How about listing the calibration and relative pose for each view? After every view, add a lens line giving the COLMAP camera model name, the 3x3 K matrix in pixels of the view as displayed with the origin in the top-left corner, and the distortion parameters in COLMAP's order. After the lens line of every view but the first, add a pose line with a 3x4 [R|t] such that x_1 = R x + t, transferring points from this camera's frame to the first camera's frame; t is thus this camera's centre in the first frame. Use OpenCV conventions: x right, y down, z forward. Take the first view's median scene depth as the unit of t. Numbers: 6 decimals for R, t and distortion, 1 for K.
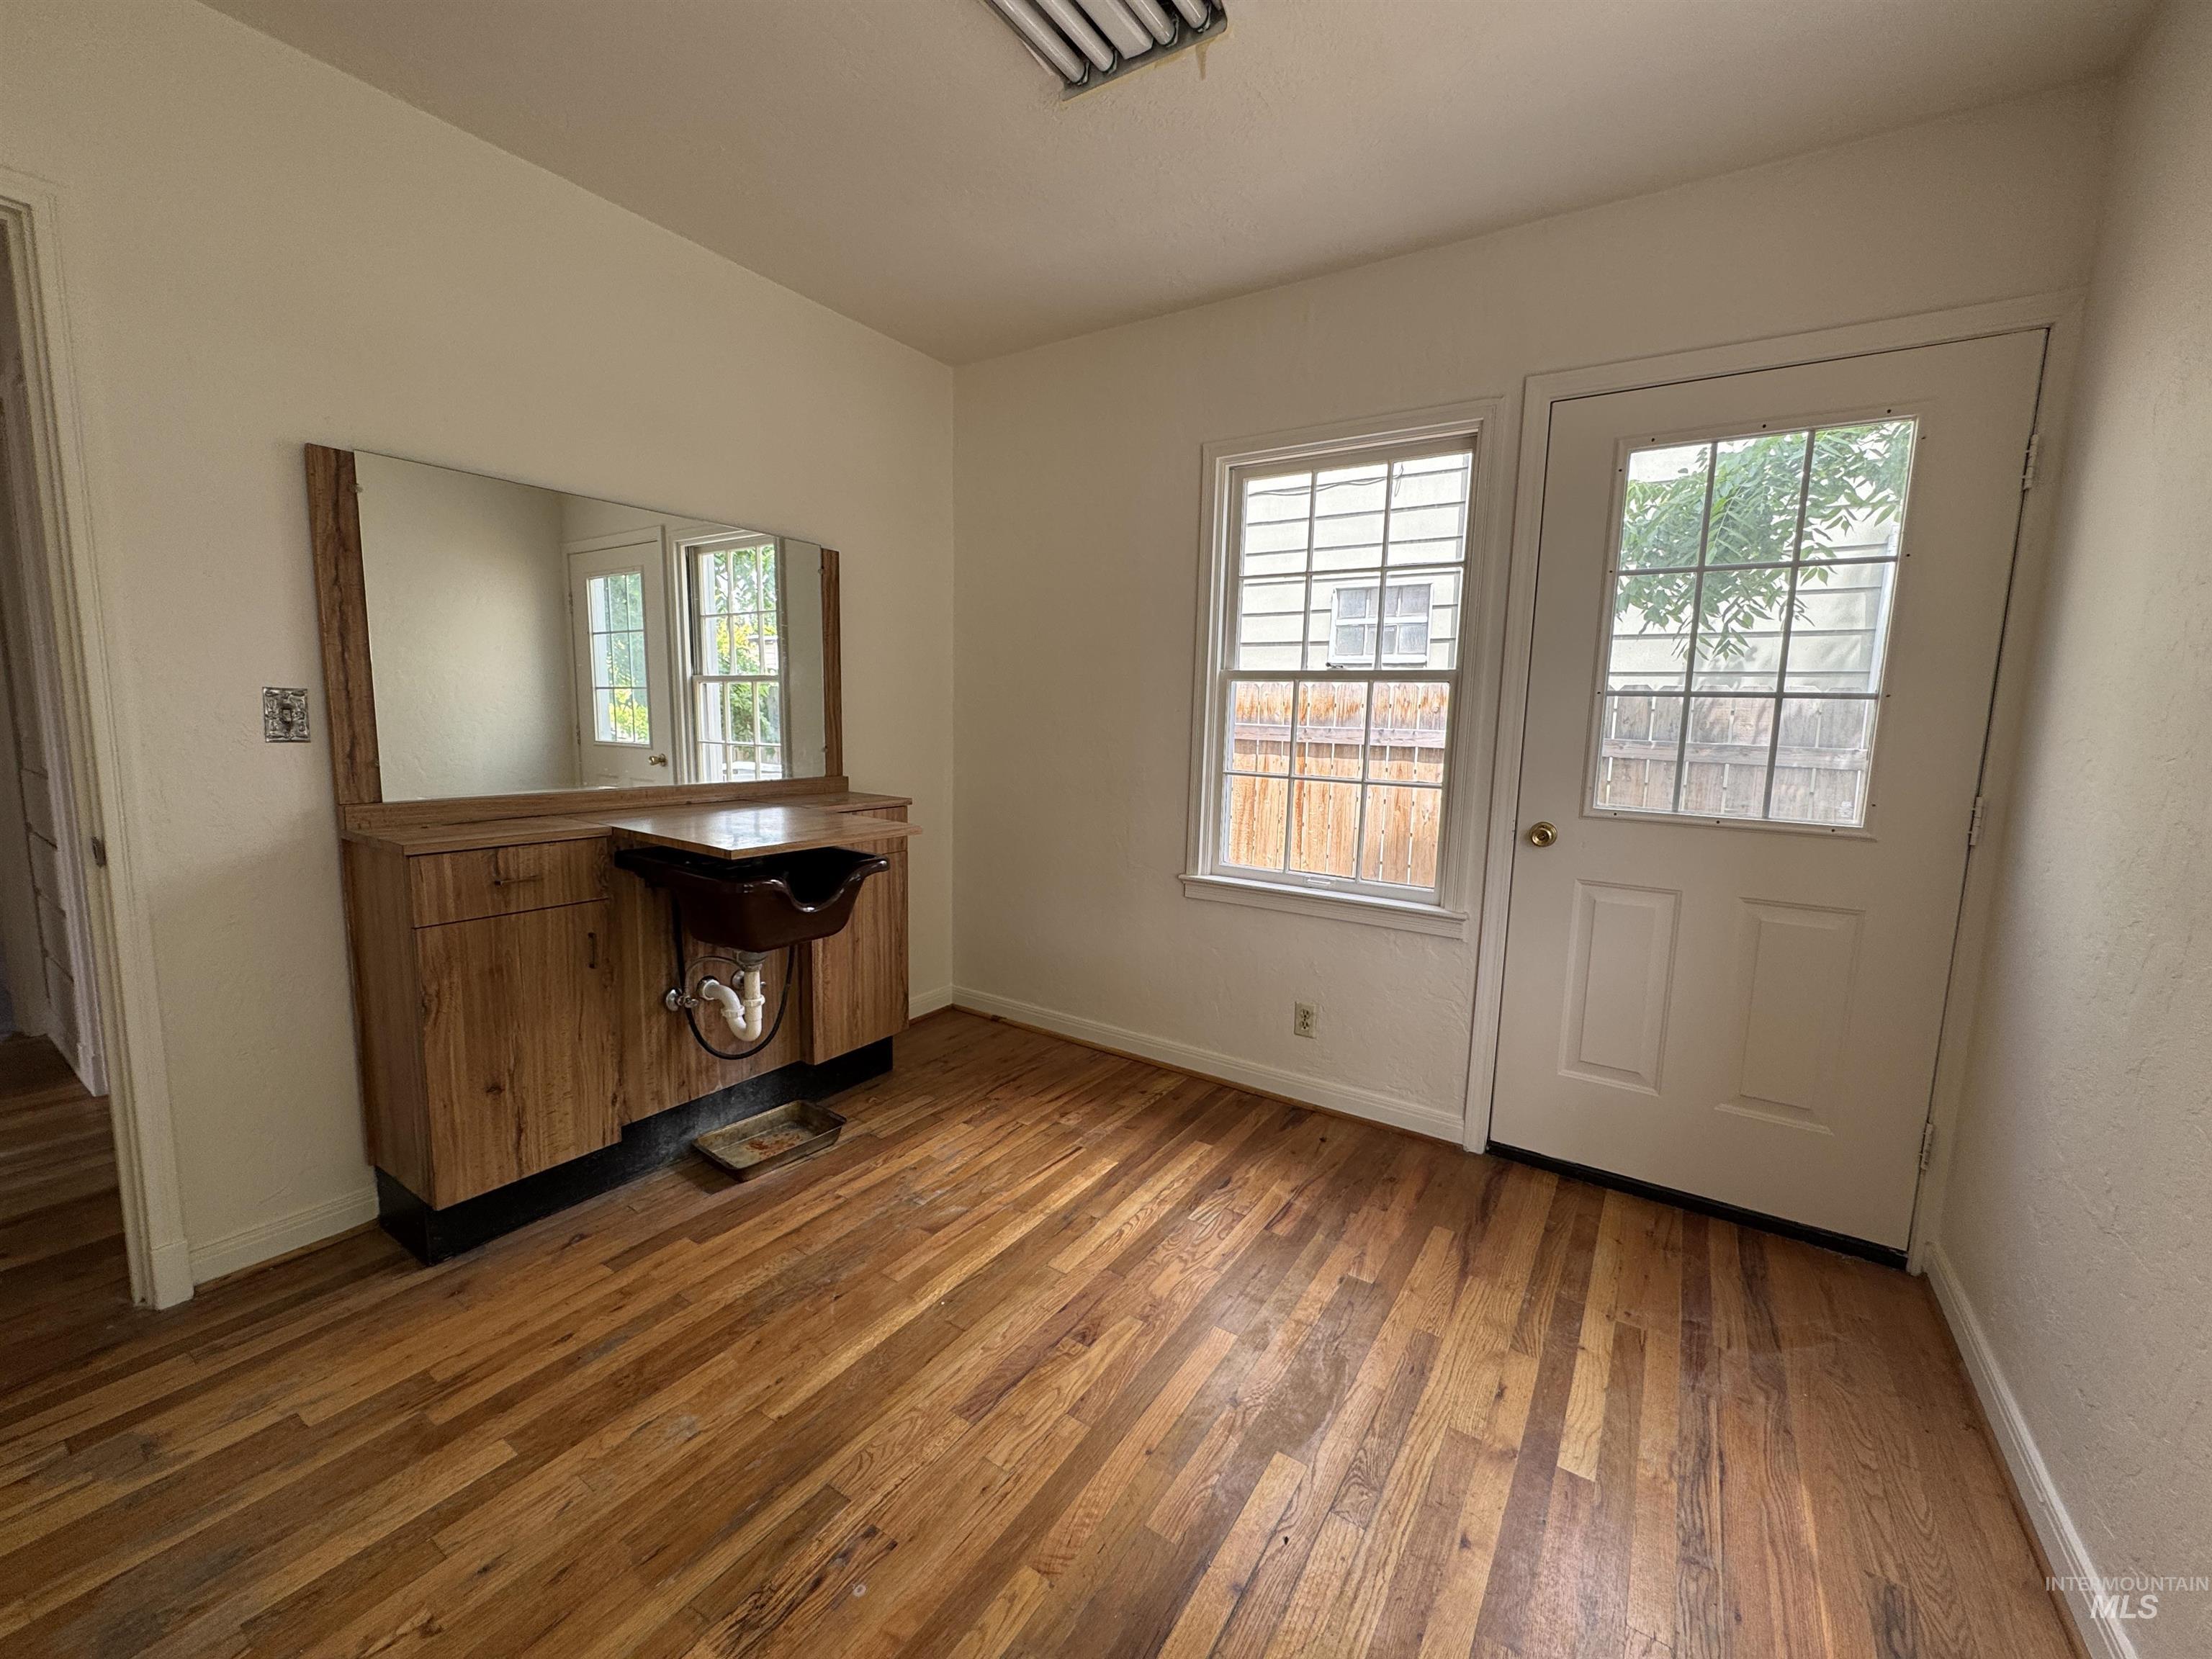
lens RADIAL K [[884.4, 0, 1107.2], [0, 884.4, 827.5], [0, 0, 1]] dist [-0.001477, -0.000107]
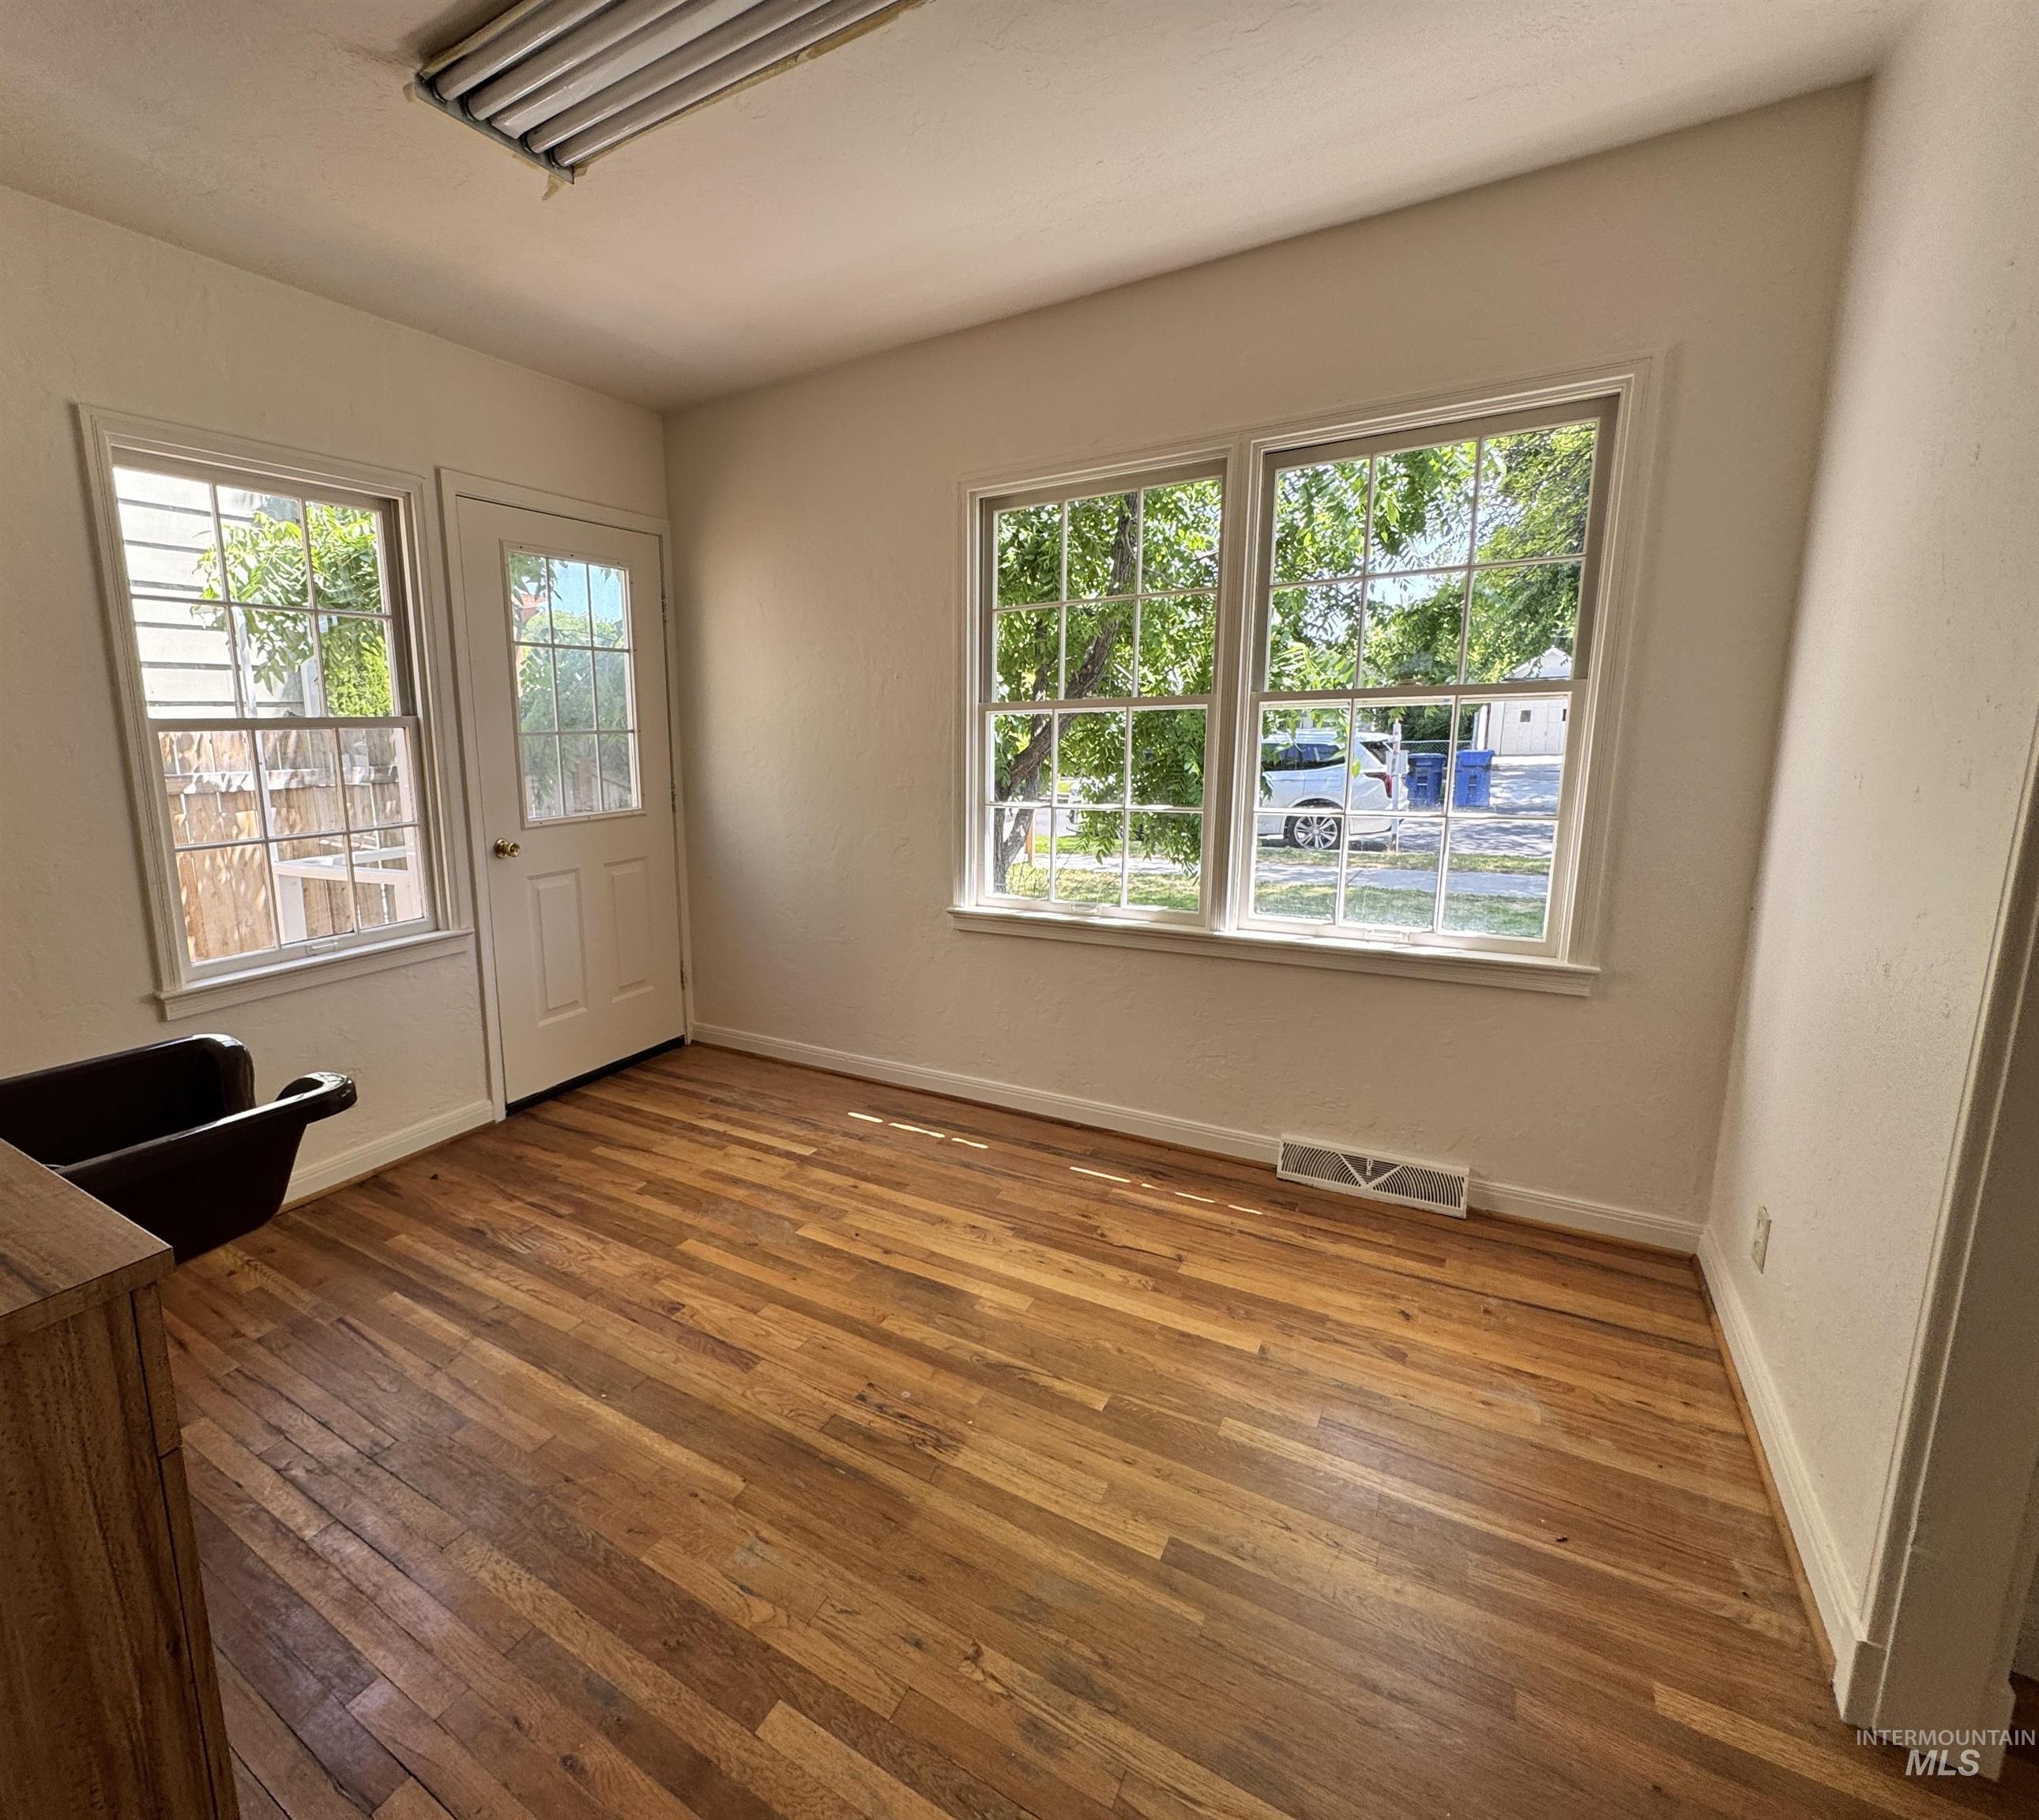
lens RADIAL K [[971.8, 0, 833.7], [0, 971.8, 899.8], [0, 0, 1]] dist [-0.001988, -0.000240]
pose [[0.012975, -0.204505, 0.978780, -1.024238], [0.152831, 0.967766, 0.200178, -0.148682], [-0.988167, 0.146990, 0.043812, 0.576195]]
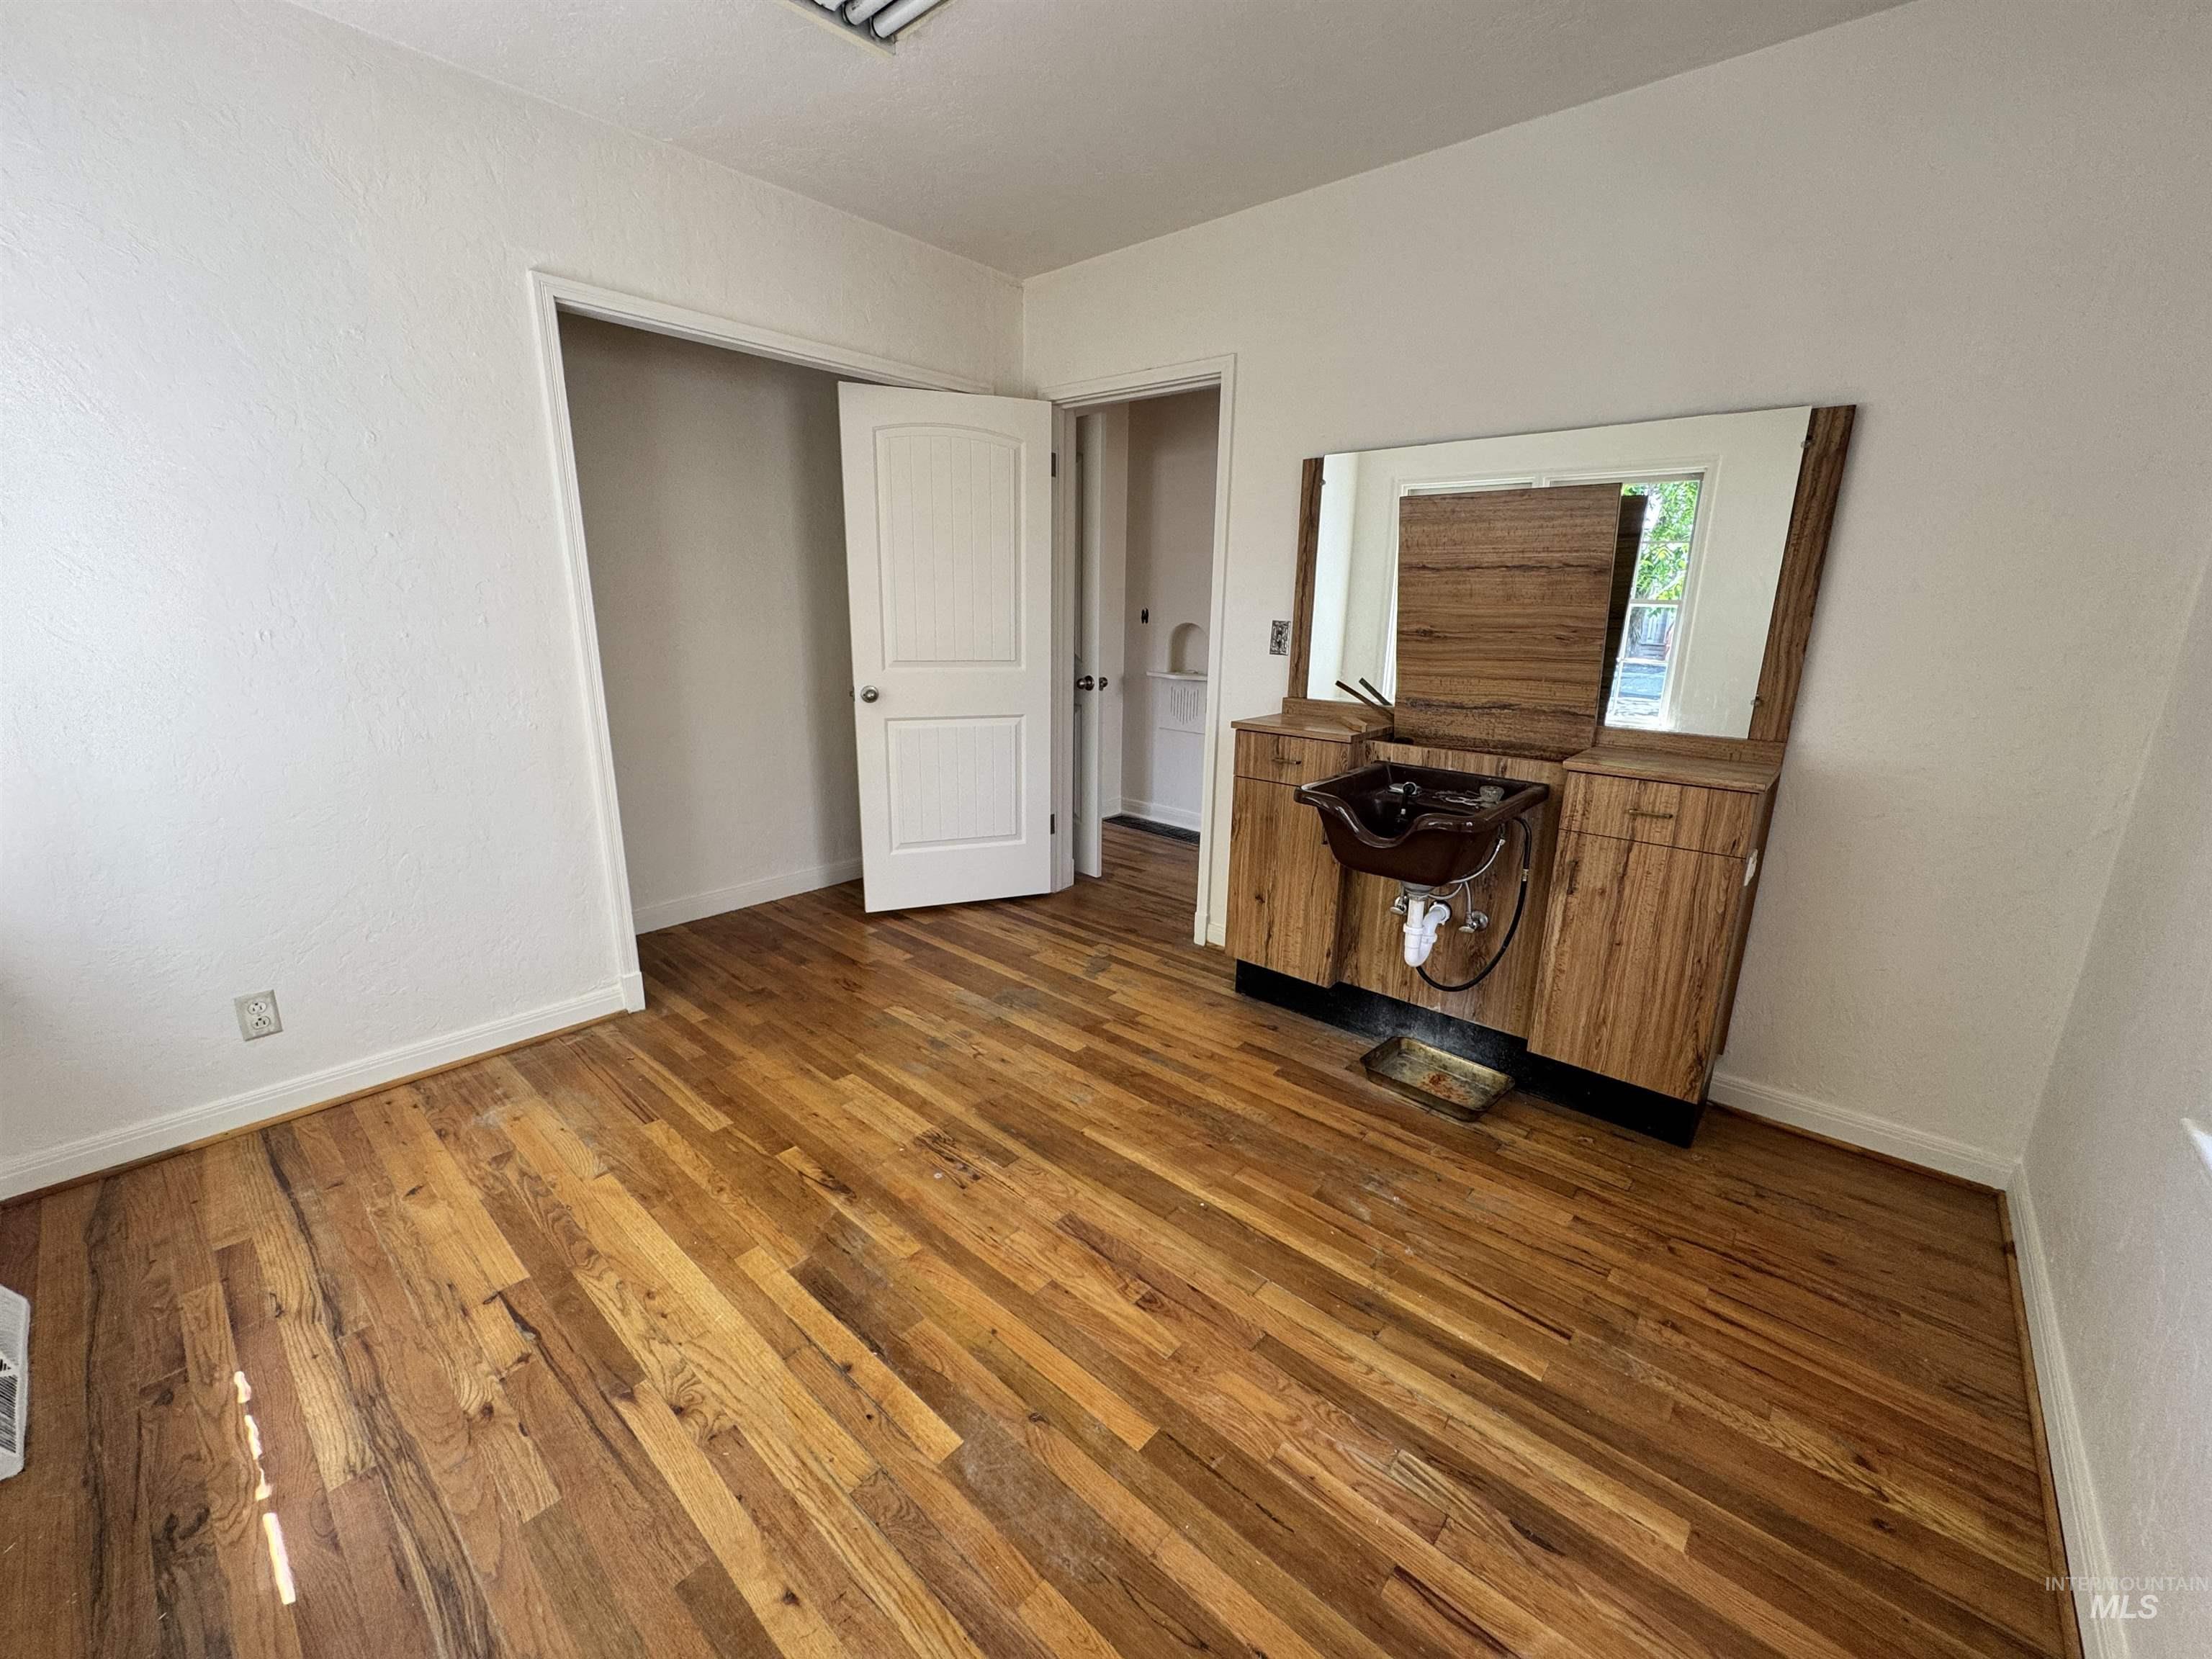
lens RADIAL K [[884.4, 0, 1107.2], [0, 884.4, 827.5], [0, 0, 1]] dist [-0.001477, -0.000107]
pose [[-0.139608, 0.218799, -0.965731, 0.697147], [-0.147303, 0.959842, 0.238759, -0.122586], [0.979189, 0.175588, -0.101772, 0.844796]]
